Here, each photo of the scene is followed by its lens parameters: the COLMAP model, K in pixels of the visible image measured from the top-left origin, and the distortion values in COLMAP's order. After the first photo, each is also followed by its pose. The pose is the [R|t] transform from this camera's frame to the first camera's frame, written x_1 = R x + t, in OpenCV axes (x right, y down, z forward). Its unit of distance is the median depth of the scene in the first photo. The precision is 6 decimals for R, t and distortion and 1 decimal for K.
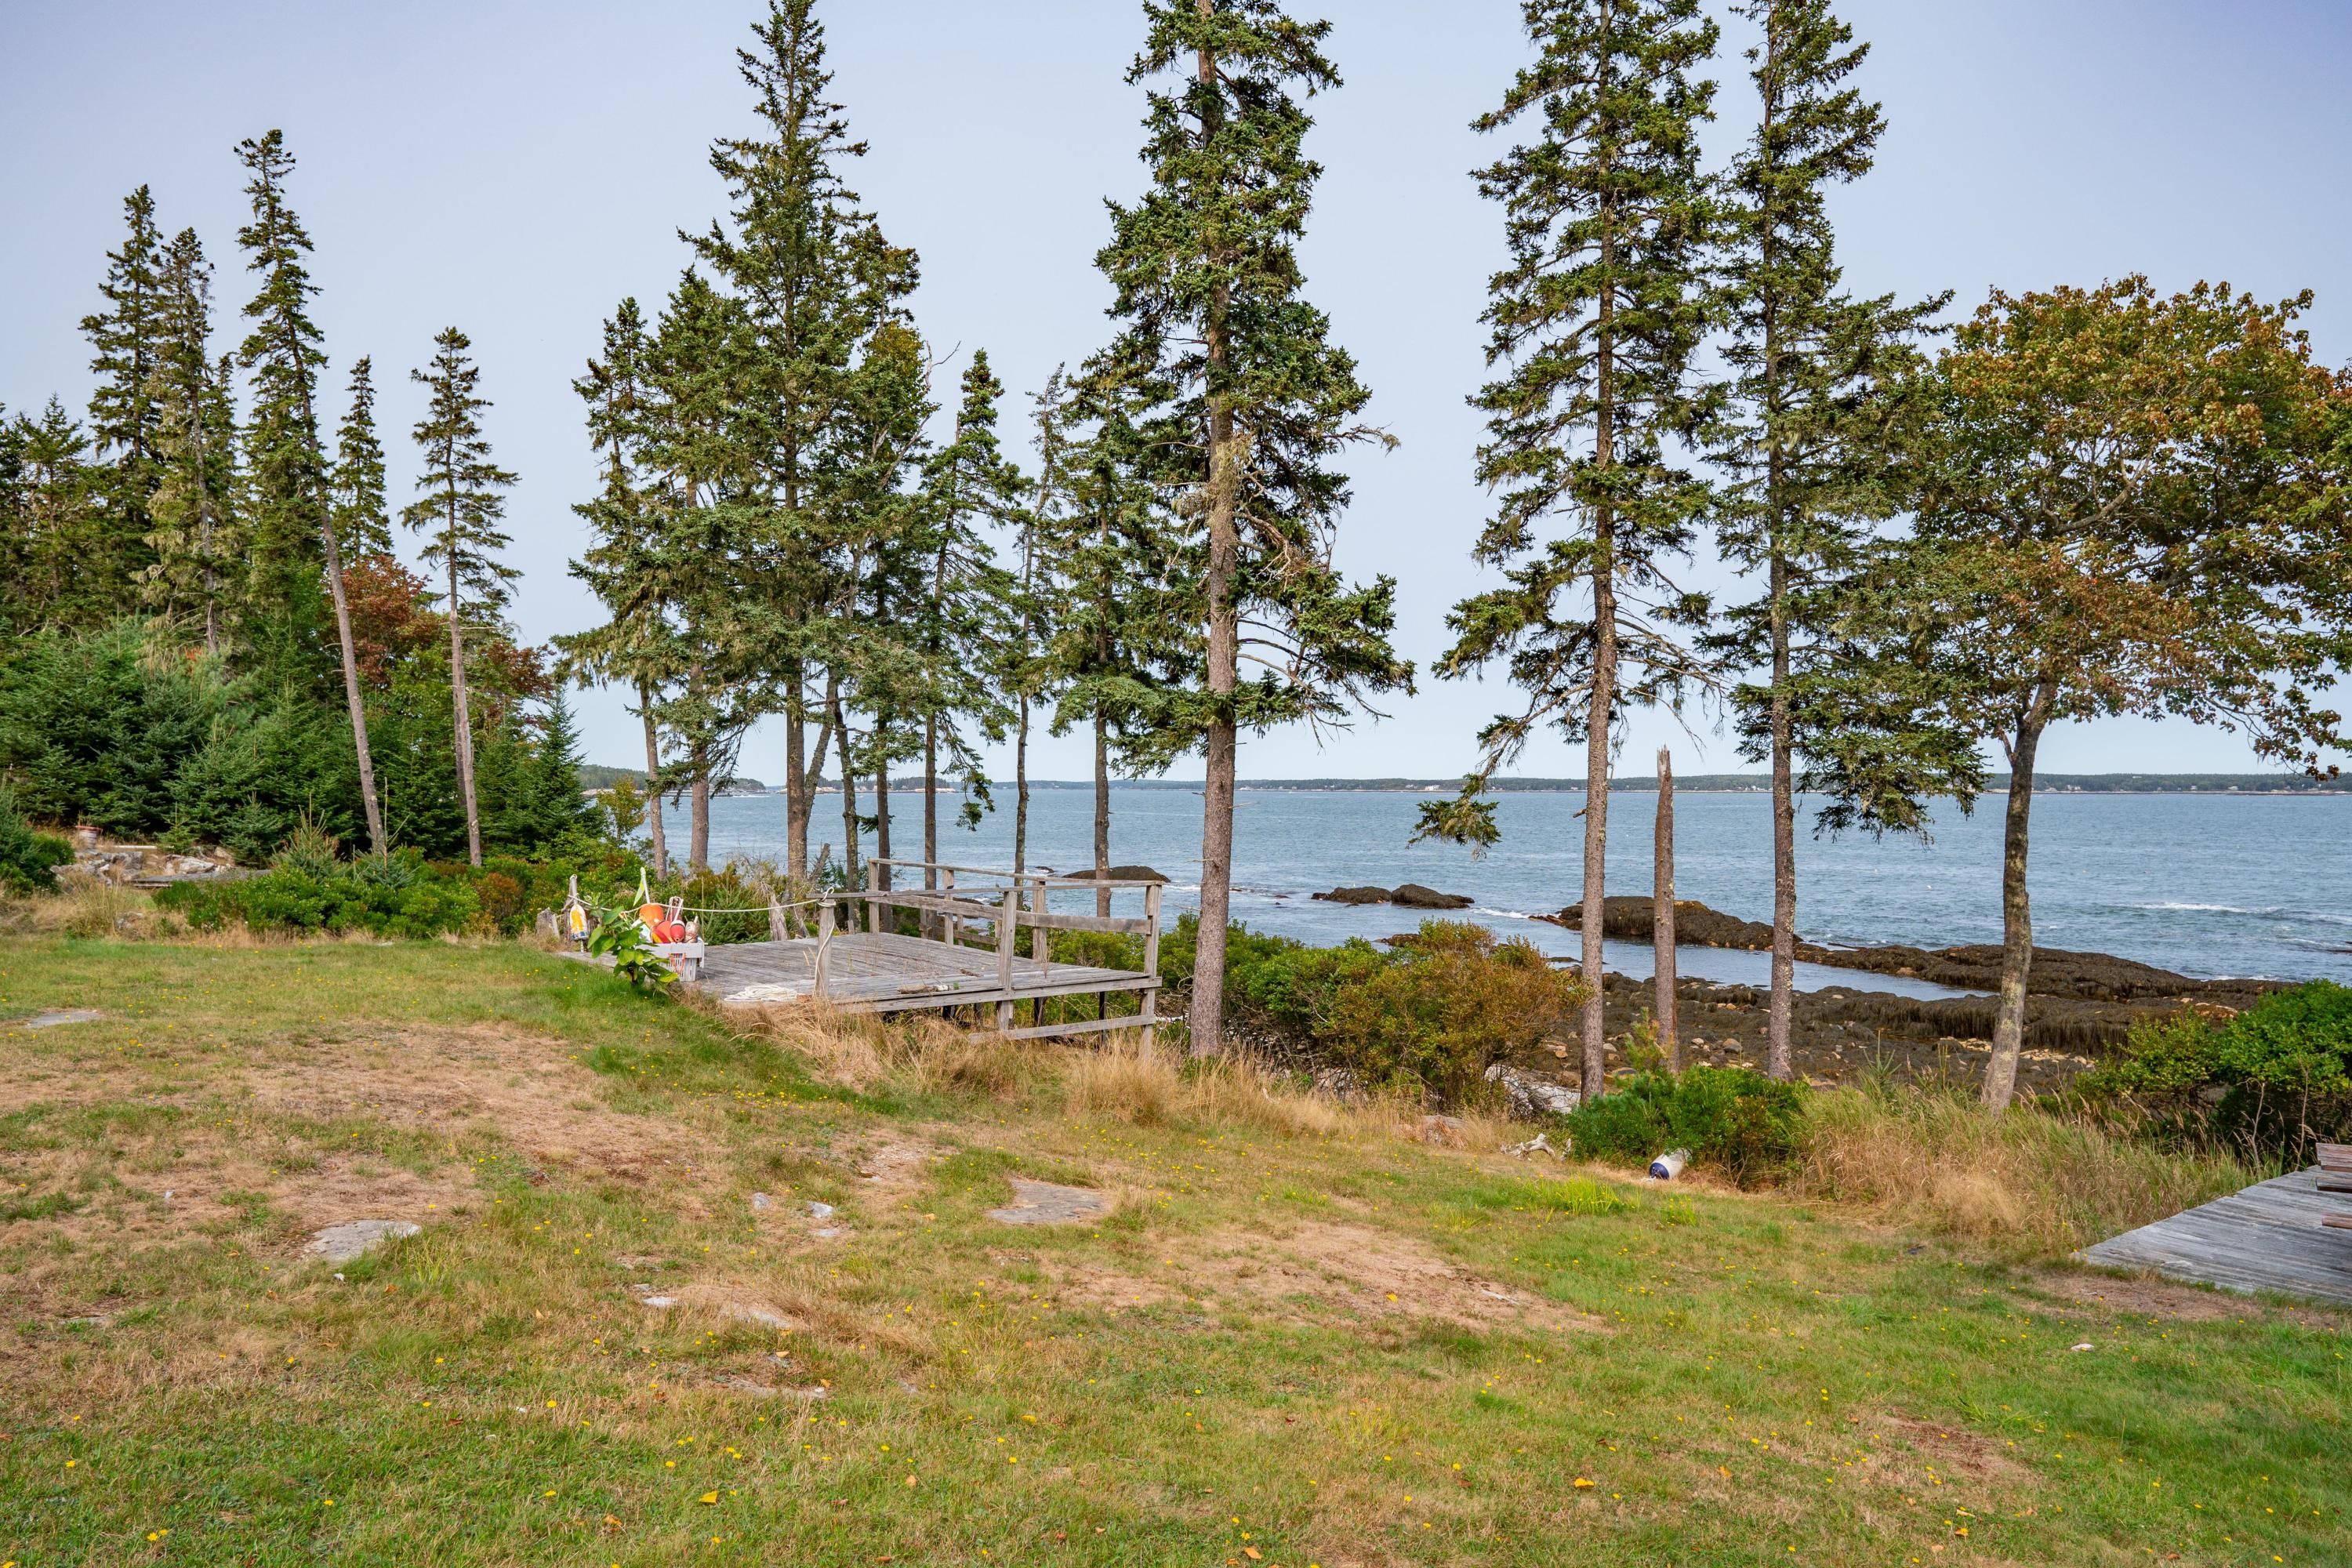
lens RADIAL K [[1672.1, 0, 1174.4], [0, 1672.1, 778.1], [0, 0, 1]] dist [-0.092755, 0.054801]
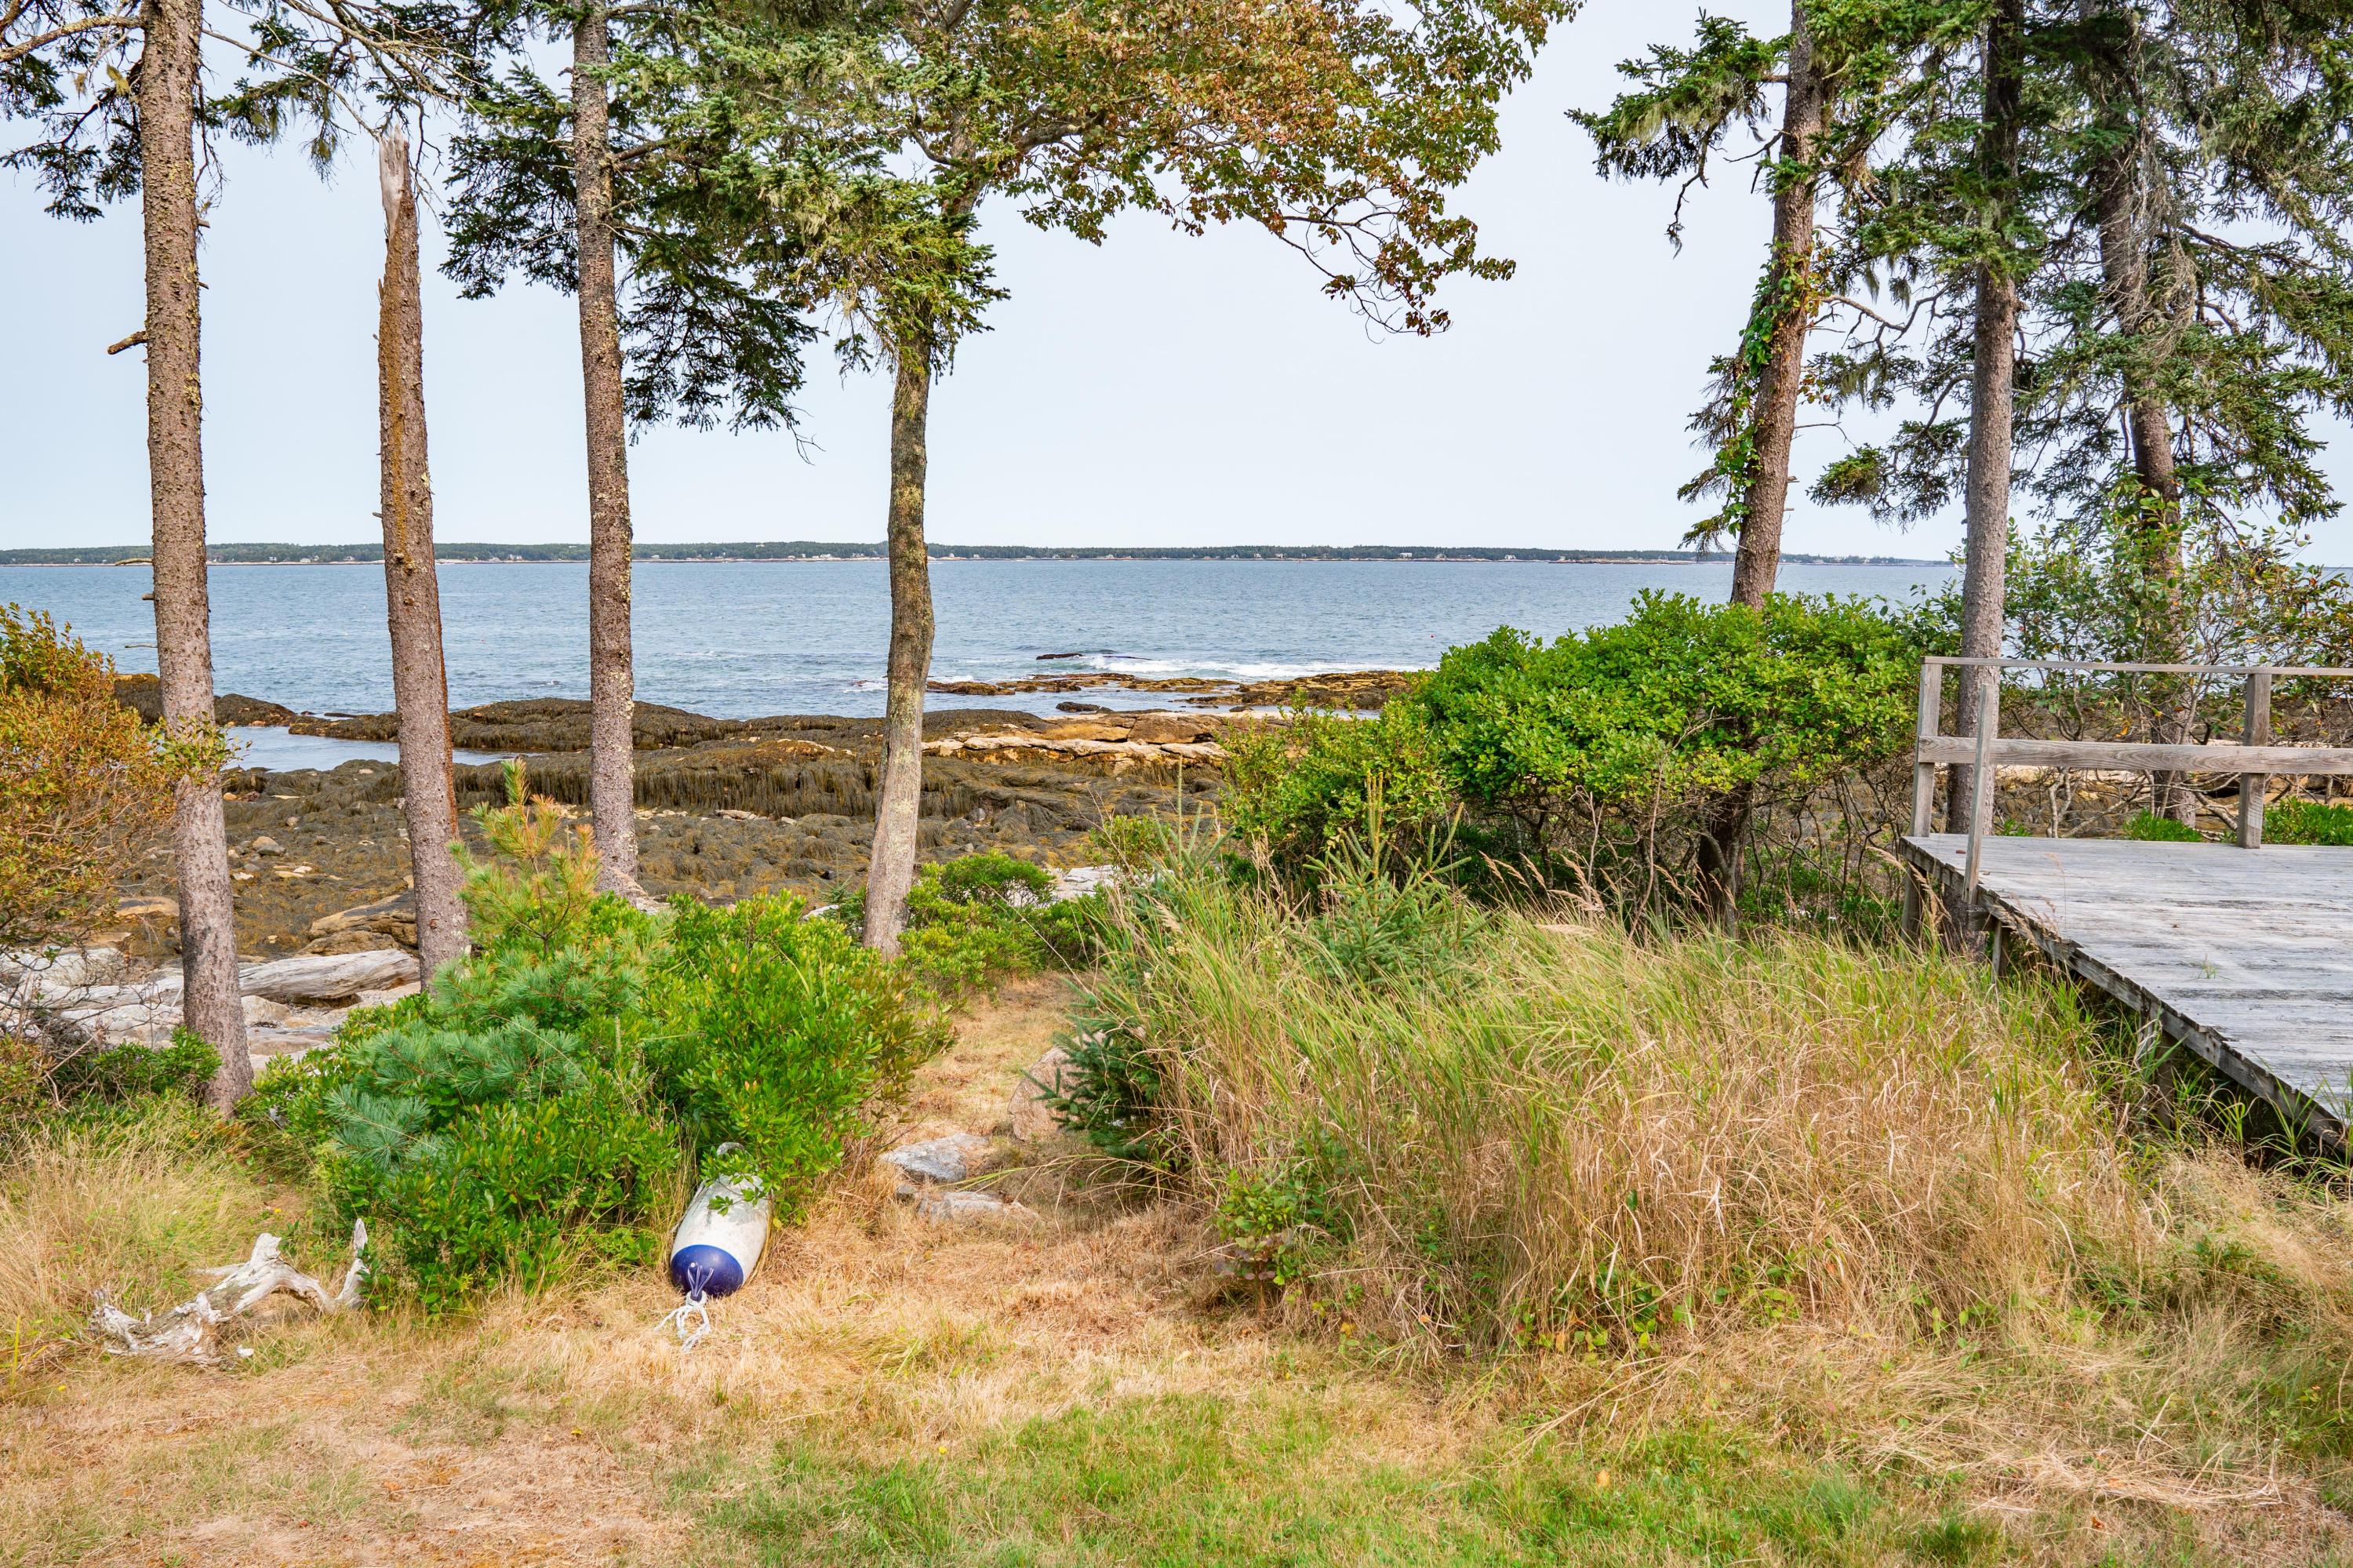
lens RADIAL K [[1672.9, 0, 1176.8], [0, 1672.9, 780.2], [0, 0, 1]] dist [-0.092755, 0.054801]
pose [[0.630145, -0.103499, 0.769549, 0.080924], [-0.003139, 0.990729, 0.135816, 0.070578], [-0.776471, -0.087999, 0.623978, 0.503579]]
